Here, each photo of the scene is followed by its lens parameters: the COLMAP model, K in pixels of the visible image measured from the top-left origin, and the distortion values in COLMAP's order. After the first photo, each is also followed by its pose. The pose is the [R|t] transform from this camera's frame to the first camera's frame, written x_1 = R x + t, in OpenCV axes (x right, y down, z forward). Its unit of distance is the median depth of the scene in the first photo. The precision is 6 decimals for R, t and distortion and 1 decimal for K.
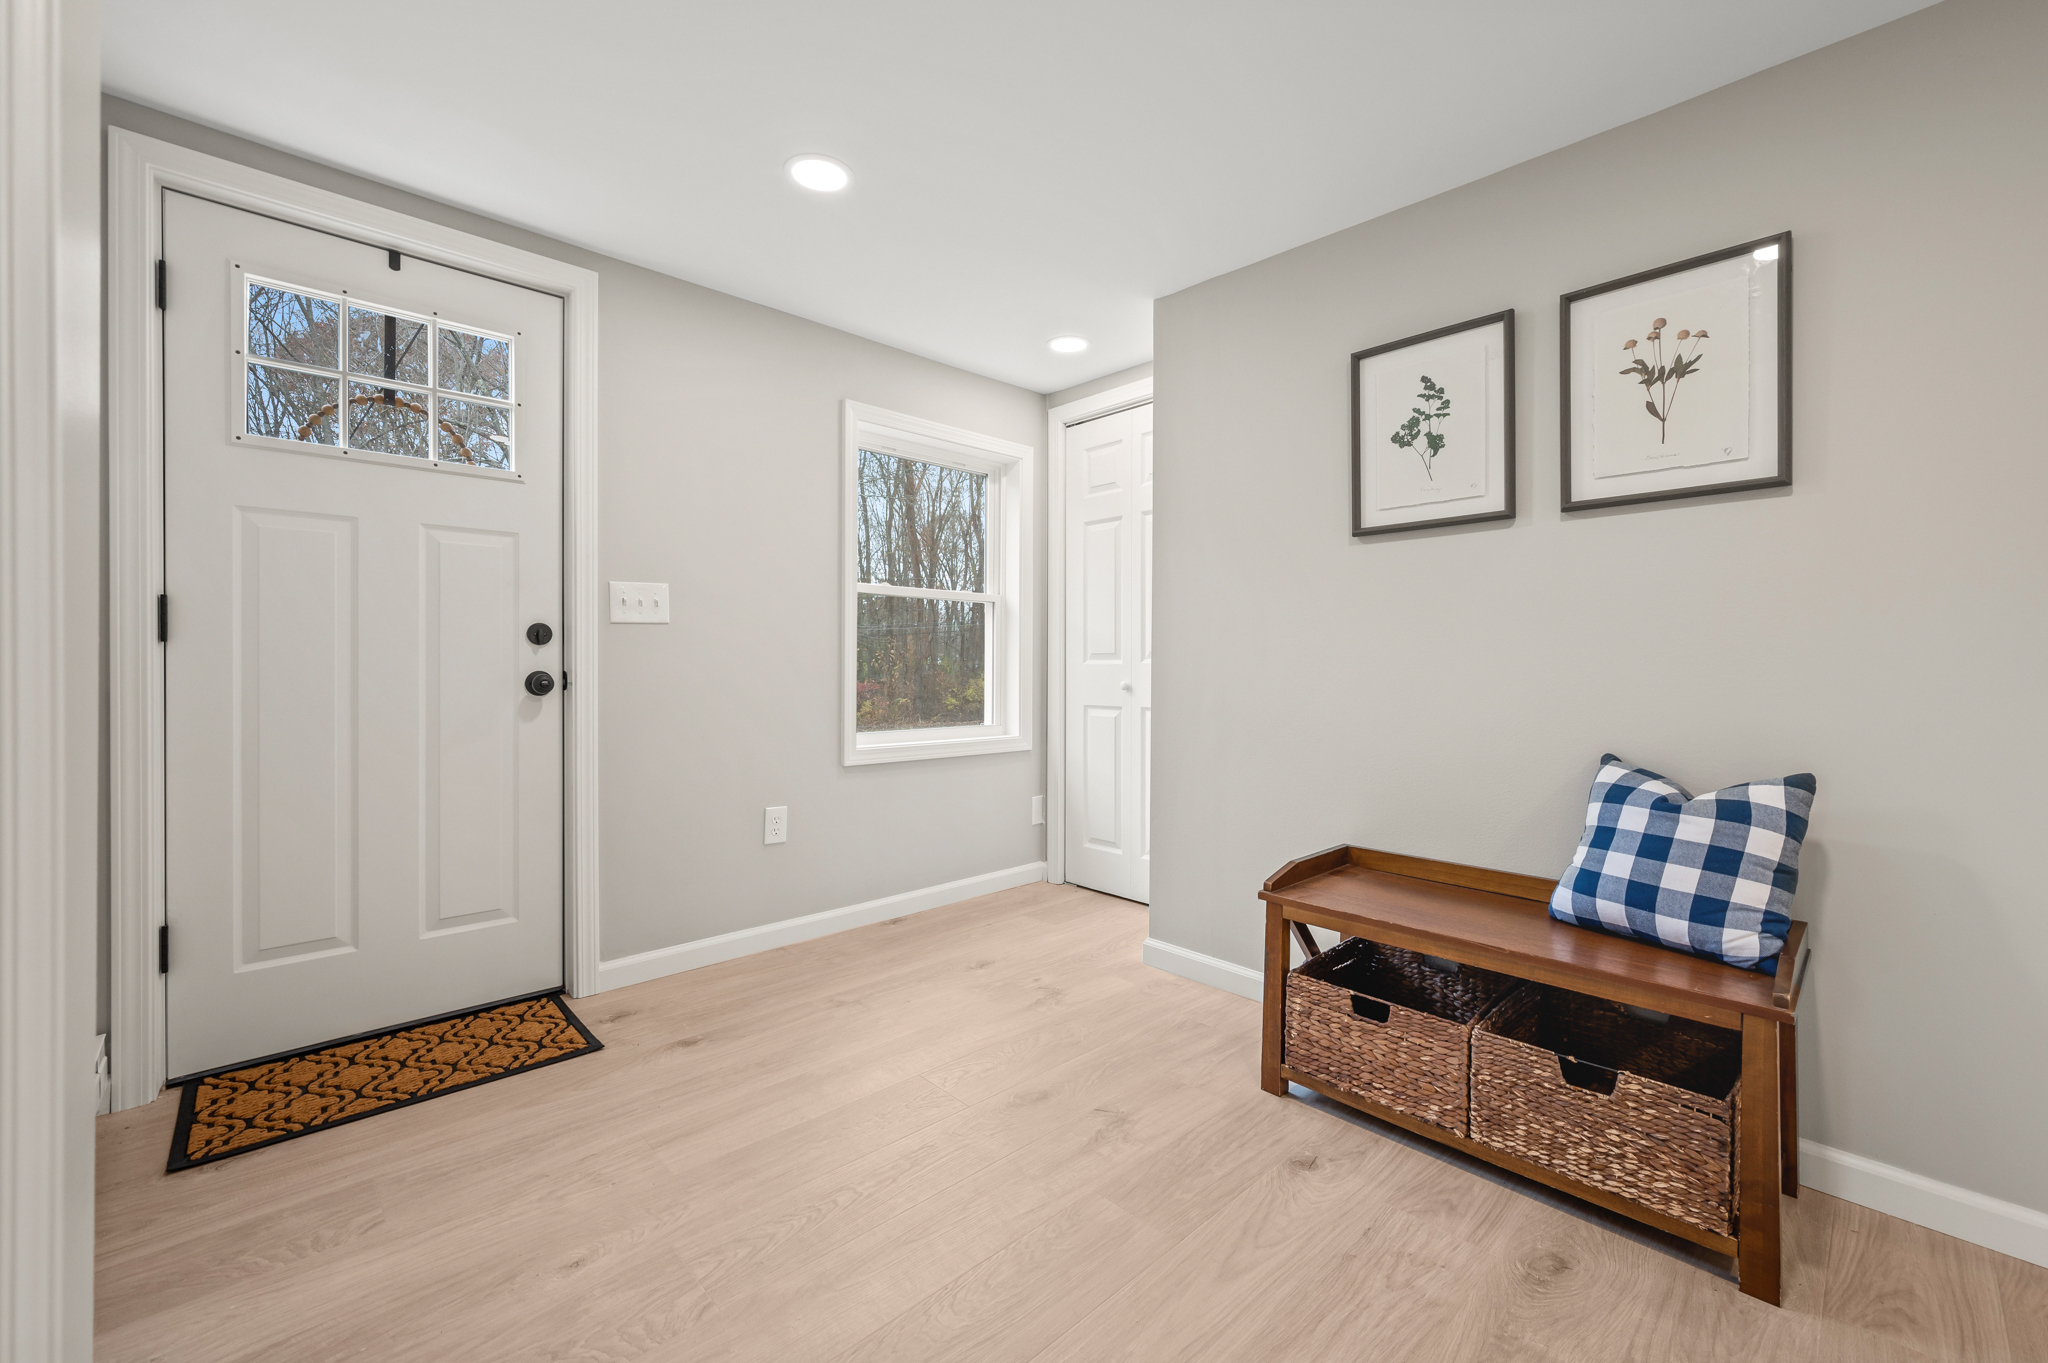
lens RADIAL K [[836.3, 0, 1039.8], [0, 836.3, 666.7], [0, 0, 1]] dist [0.001002, 0.000351]
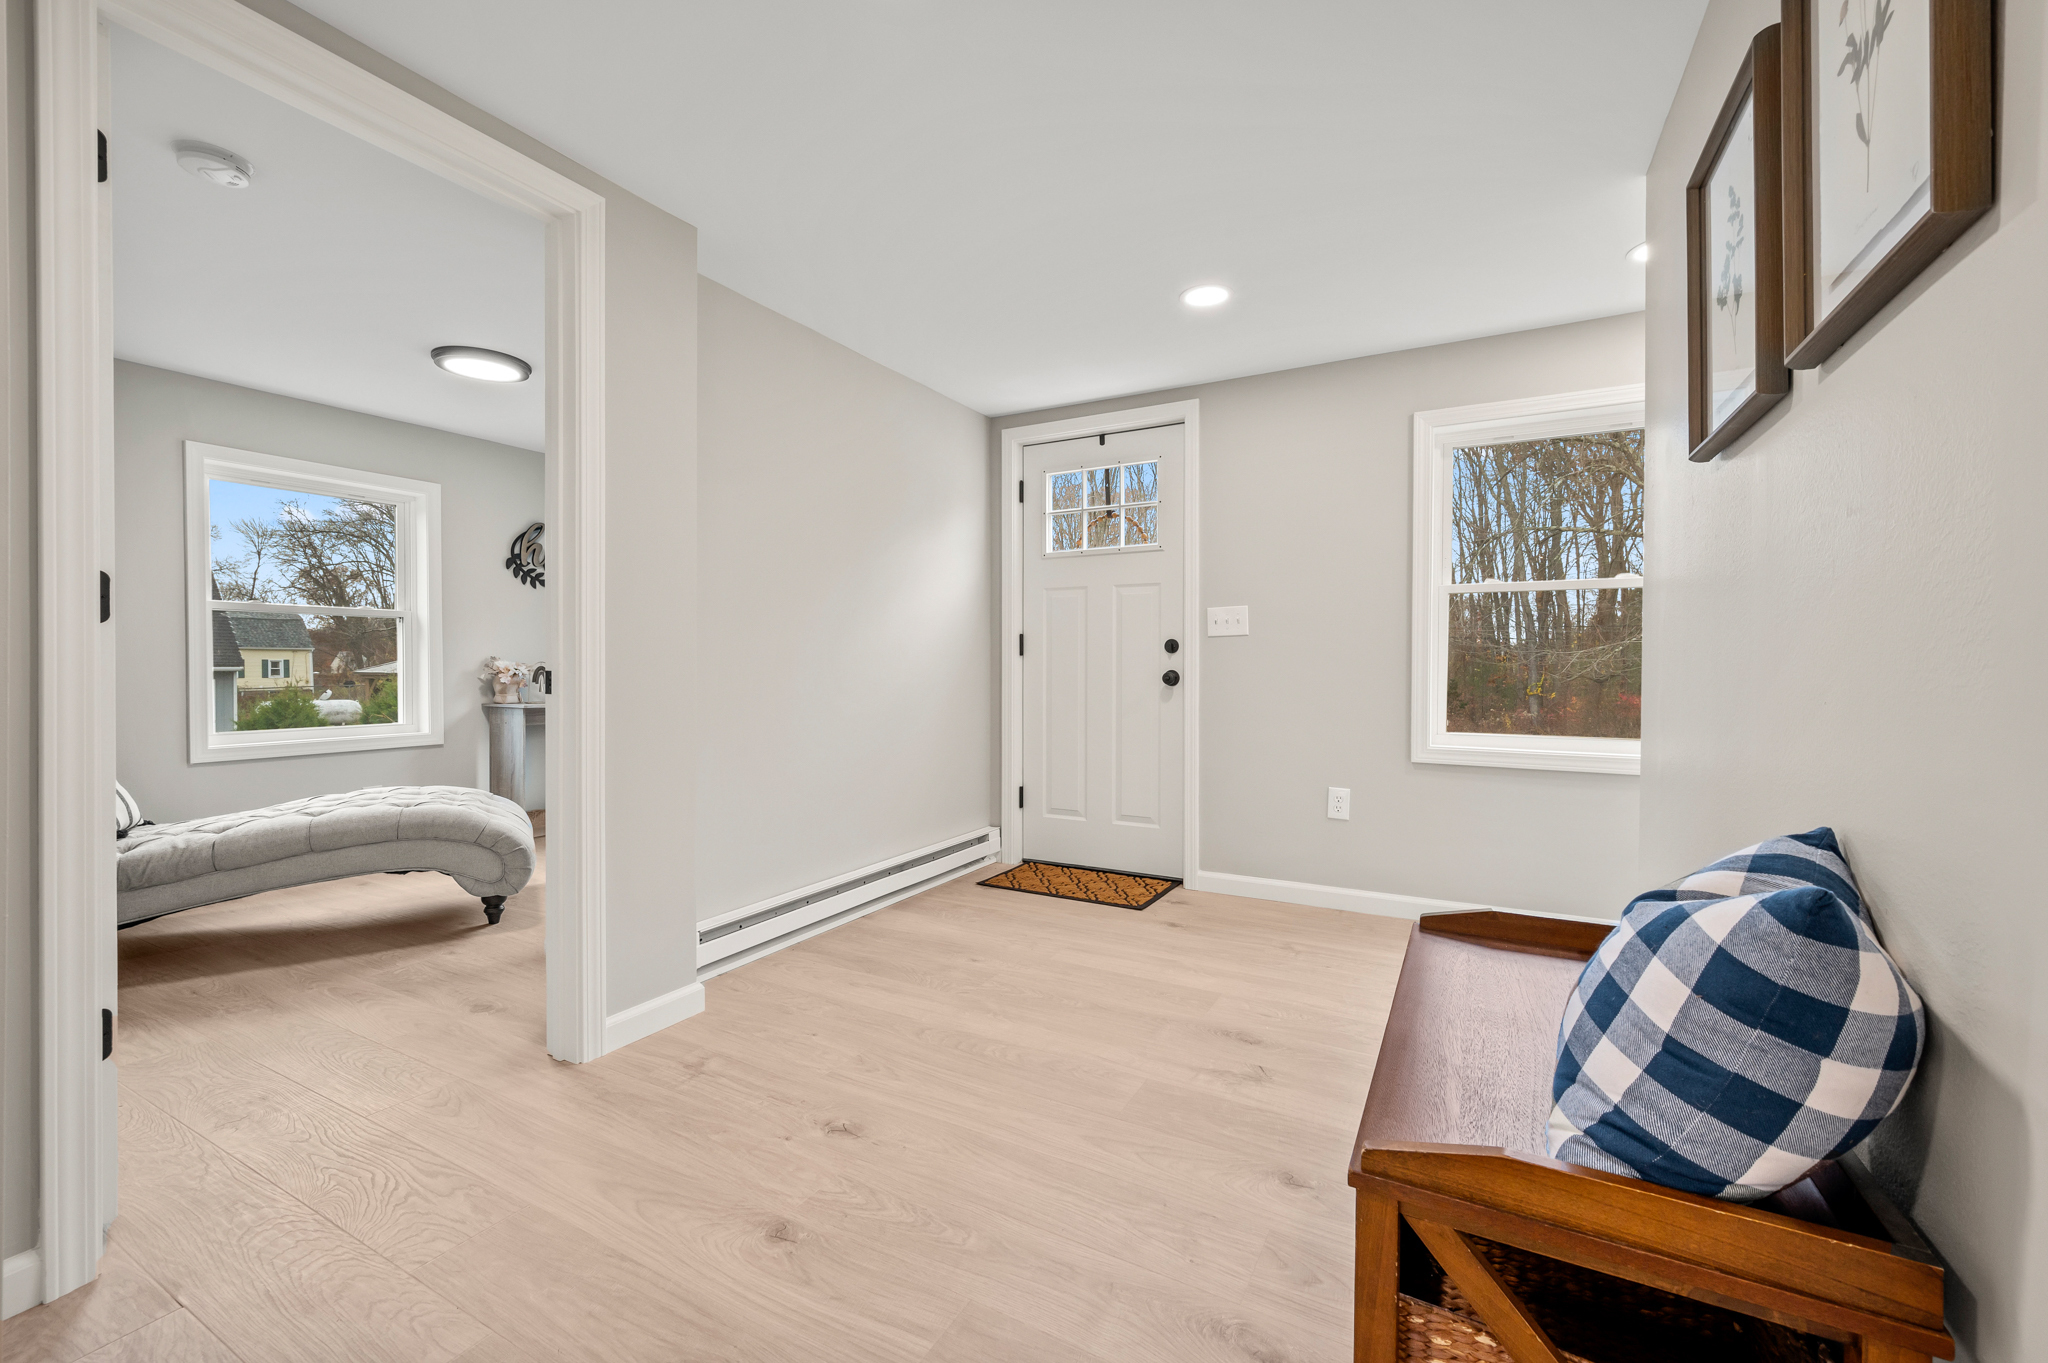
lens RADIAL K [[836.3, 0, 1039.8], [0, 836.3, 666.7], [0, 0, 1]] dist [0.001002, 0.000351]
pose [[0.302791, -0.002377, -0.953054, 0.861429], [-0.002967, 0.999990, -0.003437, 0.005655], [0.953052, 0.003868, 0.302780, 0.322939]]
